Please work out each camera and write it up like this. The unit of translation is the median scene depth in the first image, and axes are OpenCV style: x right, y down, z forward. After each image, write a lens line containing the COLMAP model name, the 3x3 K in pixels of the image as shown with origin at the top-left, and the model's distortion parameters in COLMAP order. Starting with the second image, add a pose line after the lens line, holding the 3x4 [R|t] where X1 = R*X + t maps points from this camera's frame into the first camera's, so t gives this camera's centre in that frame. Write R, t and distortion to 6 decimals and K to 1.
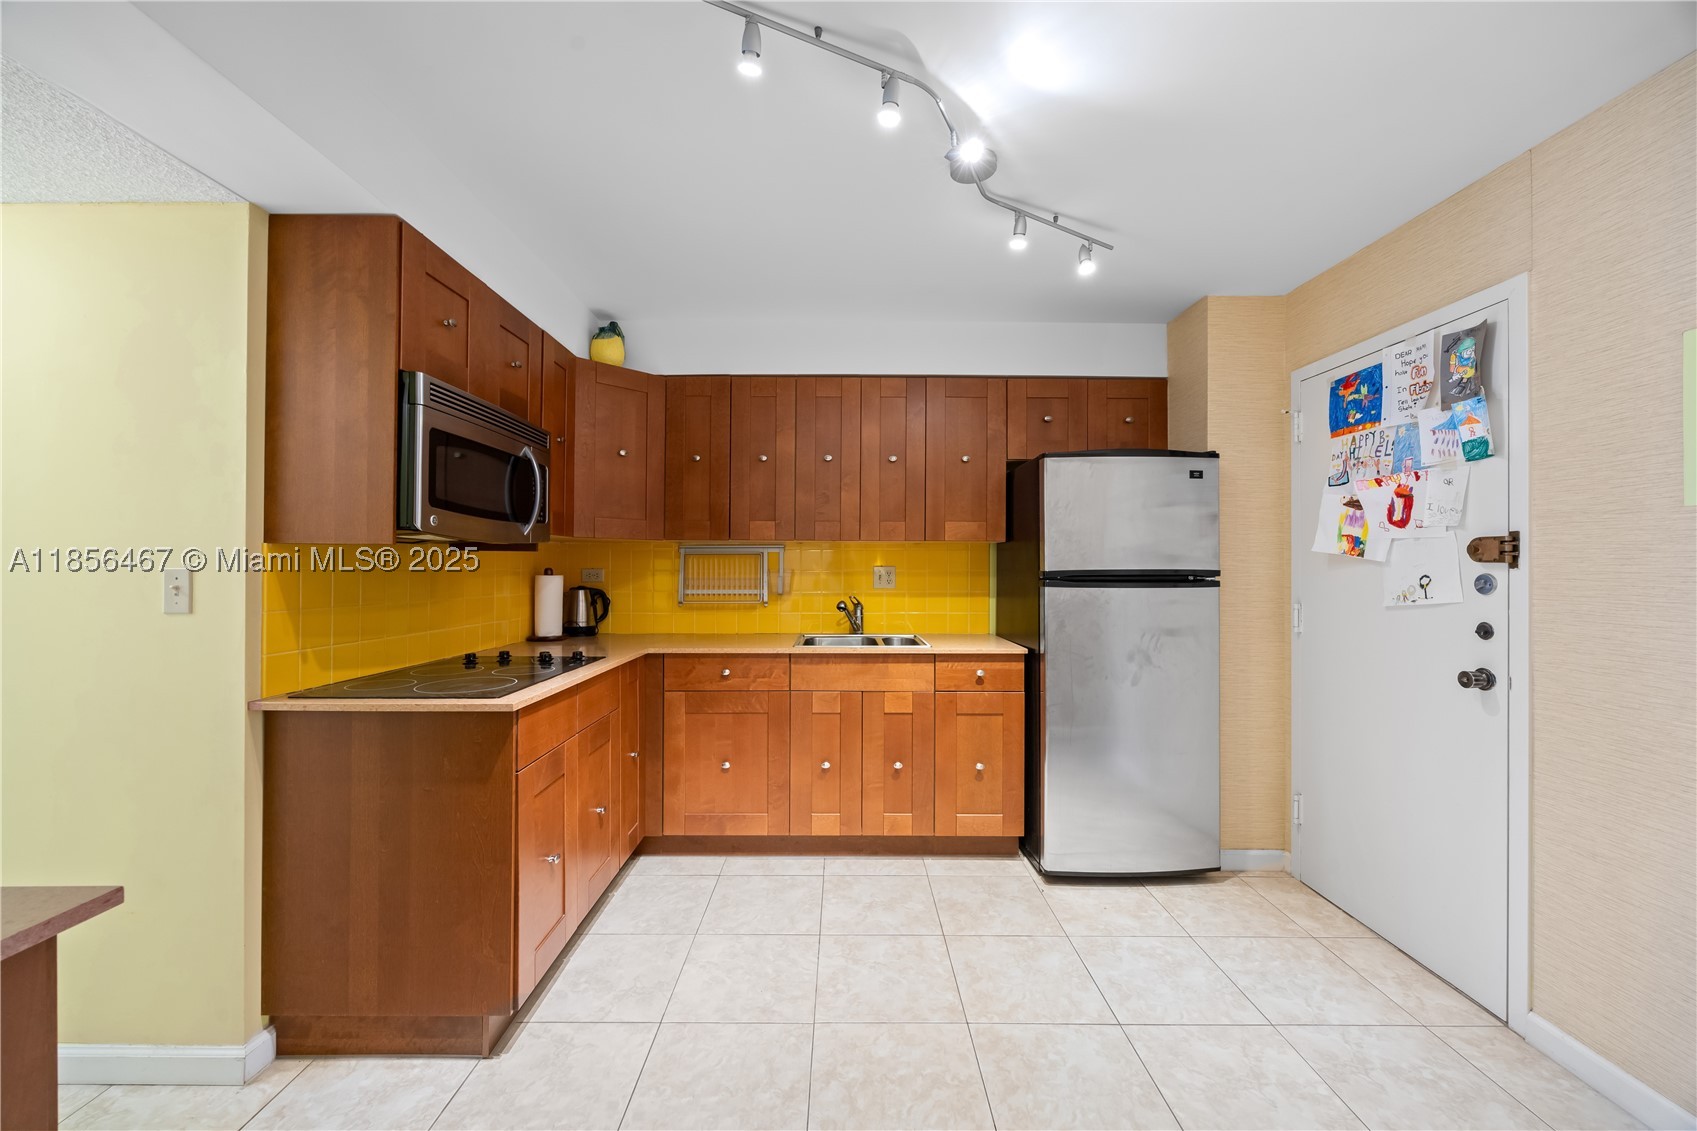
lens RADIAL K [[634.0, 0, 850.1], [0, 634.0, 561.4], [0, 0, 1]] dist [-0.001349, -0.000058]
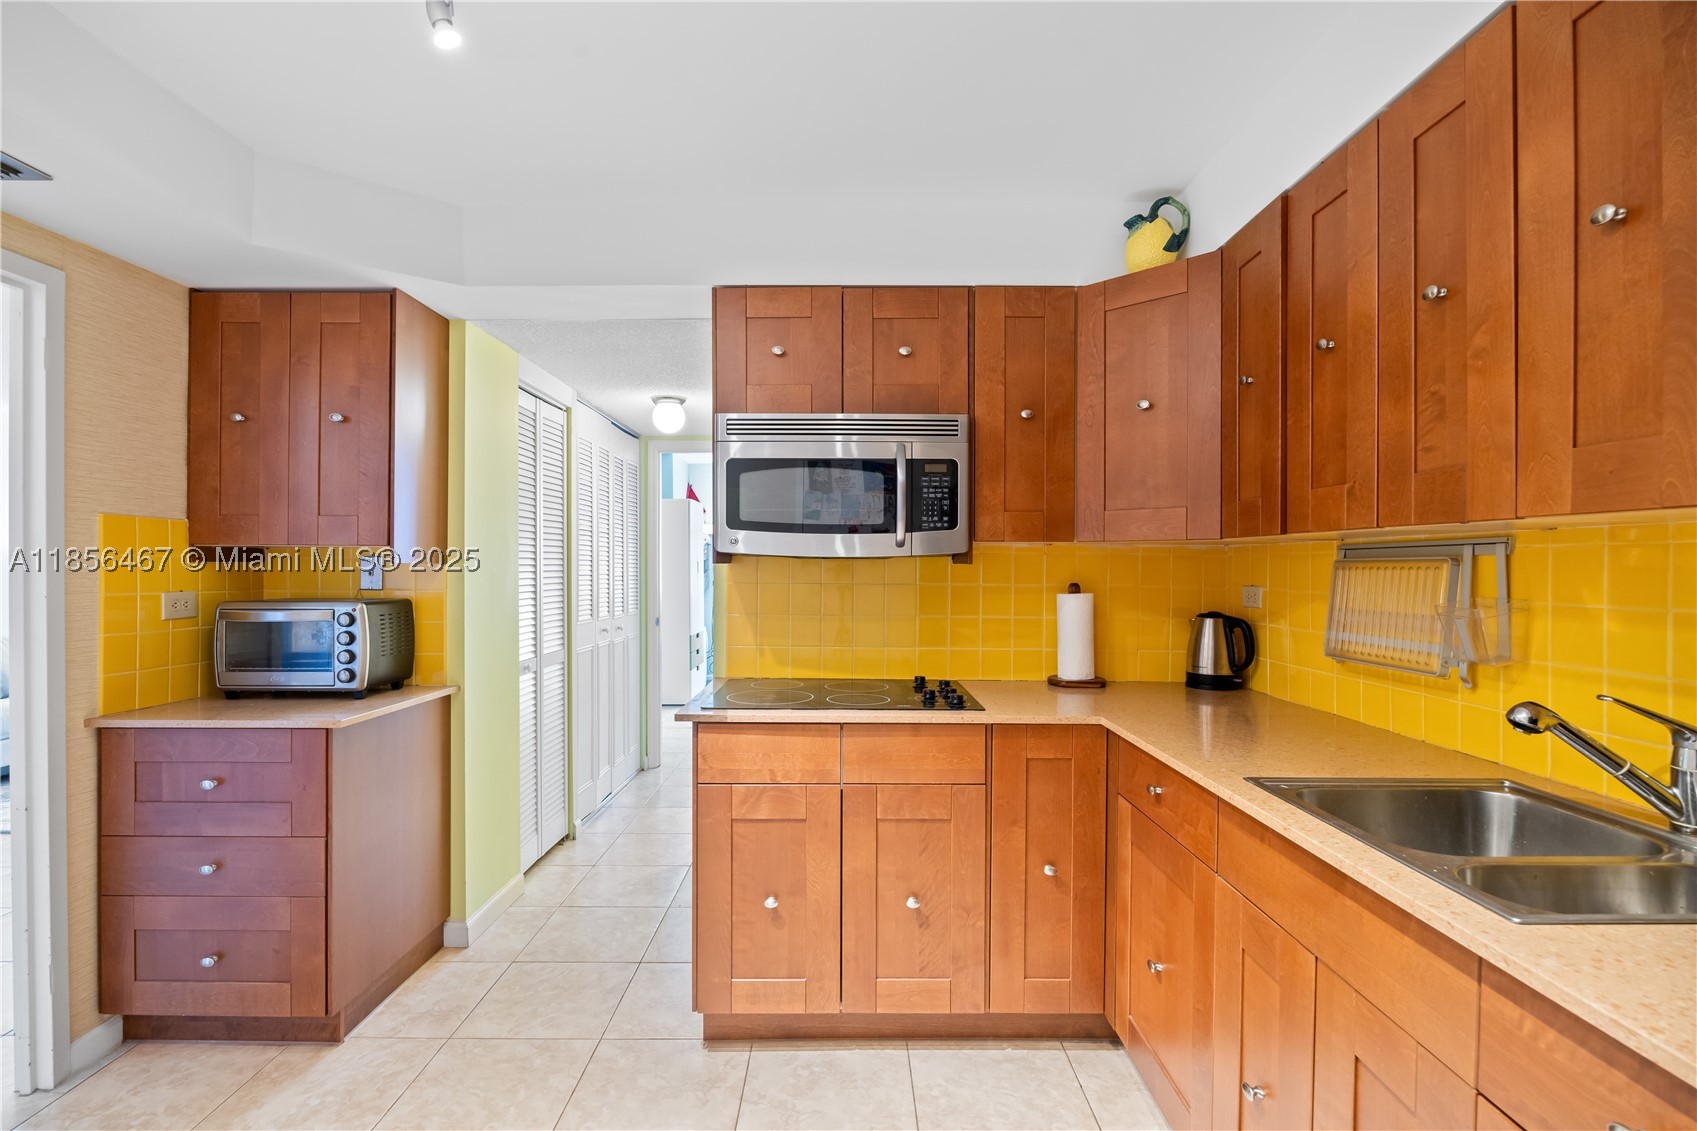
lens RADIAL K [[804.8, 0, 848.5], [0, 804.8, 565.5], [0, 0, 1]] dist [-0.009584, -0.000101]
pose [[-0.002398, -0.001889, -0.999995, 0.468005], [0.005542, 0.999983, -0.001903, -0.011060], [0.999982, -0.005546, -0.002387, 0.746669]]
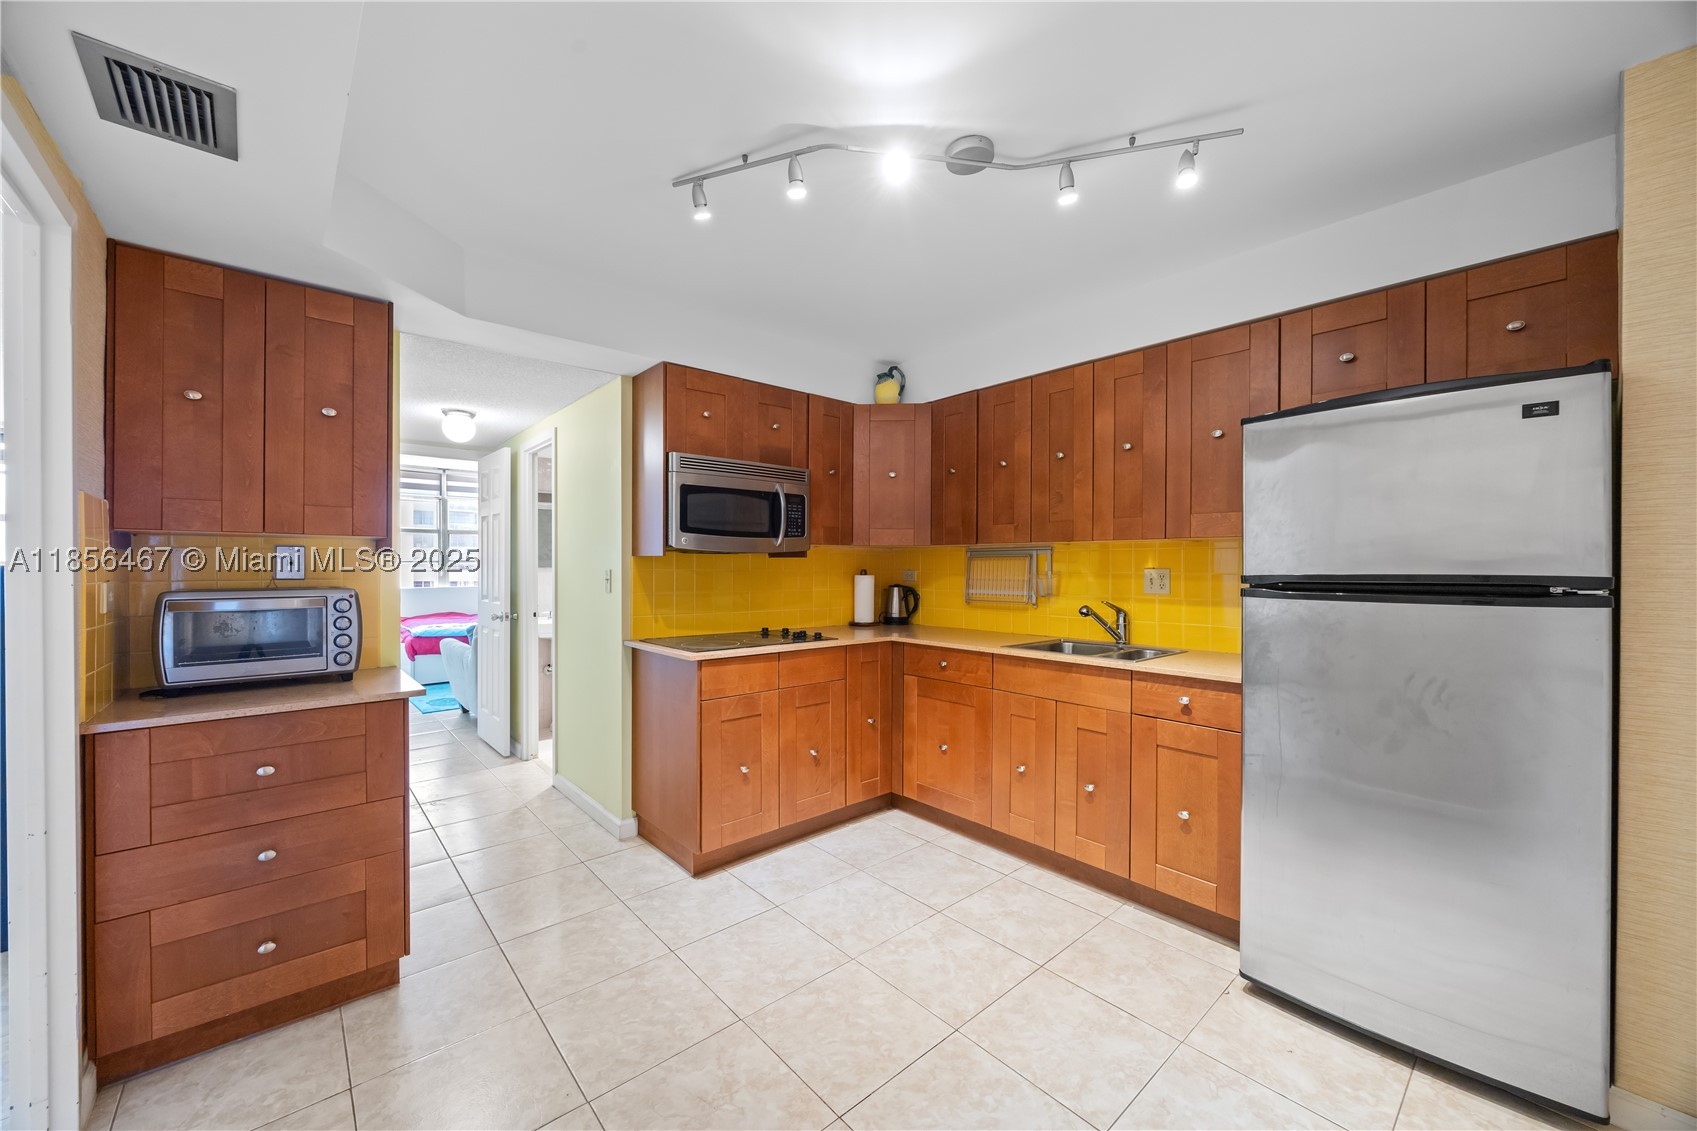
lens RADIAL K [[640.5, 0, 862.2], [0, 640.5, 566.8], [0, 0, 1]] dist [0.000232, 0.000086]
pose [[0.666930, -0.000042, -0.745120, 0.543205], [0.005796, 0.999970, 0.005132, -0.001607], [0.745097, -0.007741, 0.666911, 0.147793]]
